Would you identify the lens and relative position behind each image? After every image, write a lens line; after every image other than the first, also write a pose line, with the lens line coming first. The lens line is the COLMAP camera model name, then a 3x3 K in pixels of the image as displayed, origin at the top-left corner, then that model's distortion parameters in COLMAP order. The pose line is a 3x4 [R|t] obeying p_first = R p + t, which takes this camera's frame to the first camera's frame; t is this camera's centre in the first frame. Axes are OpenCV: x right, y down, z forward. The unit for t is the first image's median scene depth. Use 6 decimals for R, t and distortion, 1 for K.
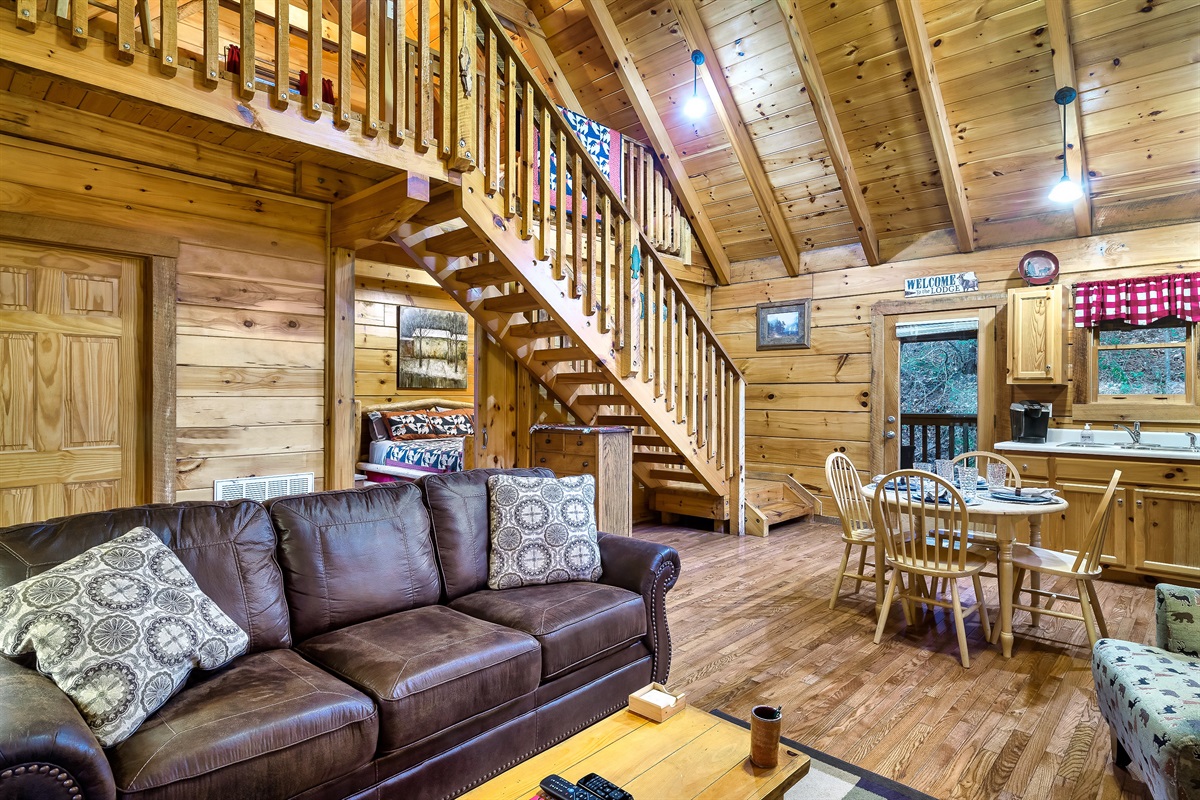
lens RADIAL K [[741.0, 0, 600.0], [0, 741.0, 400.0], [0, 0, 1]] dist [0.007860, 0.000494]
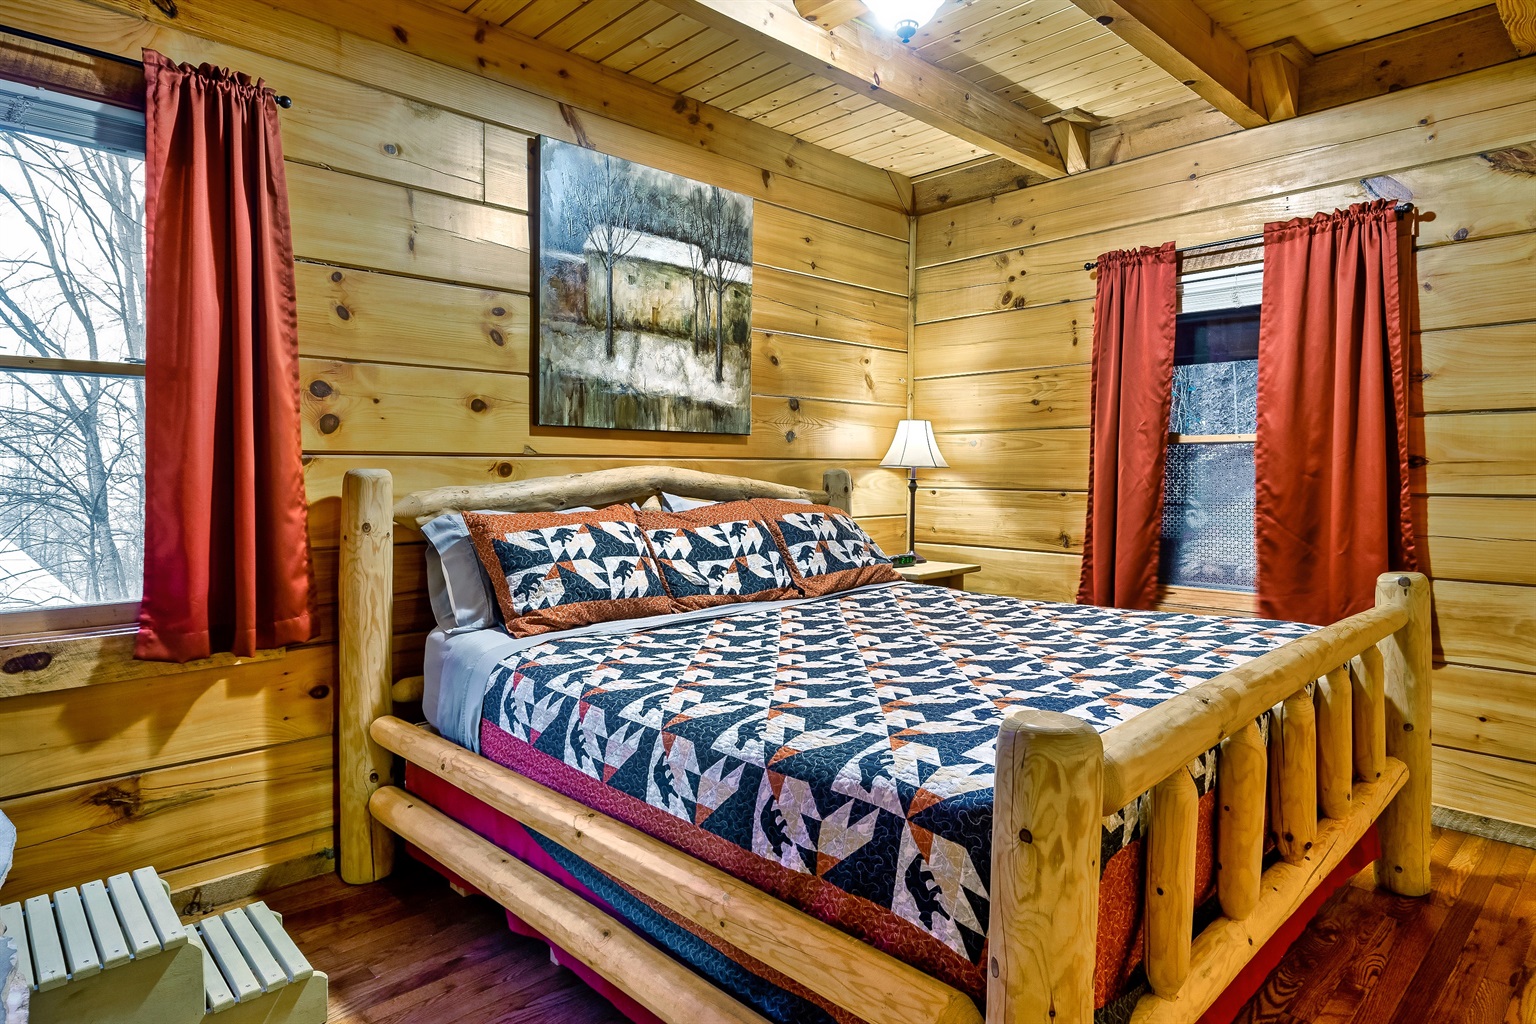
lens RADIAL K [[948.5, 0, 768.0], [0, 948.5, 512.0], [0, 0, 1]] dist [0.007860, 0.000494]
pose [[0.999348, 0.003440, -0.035928, -0.168801], [-0.002033, 0.999232, 0.039136, 0.001726], [0.036035, -0.039038, 0.998588, 0.635268]]
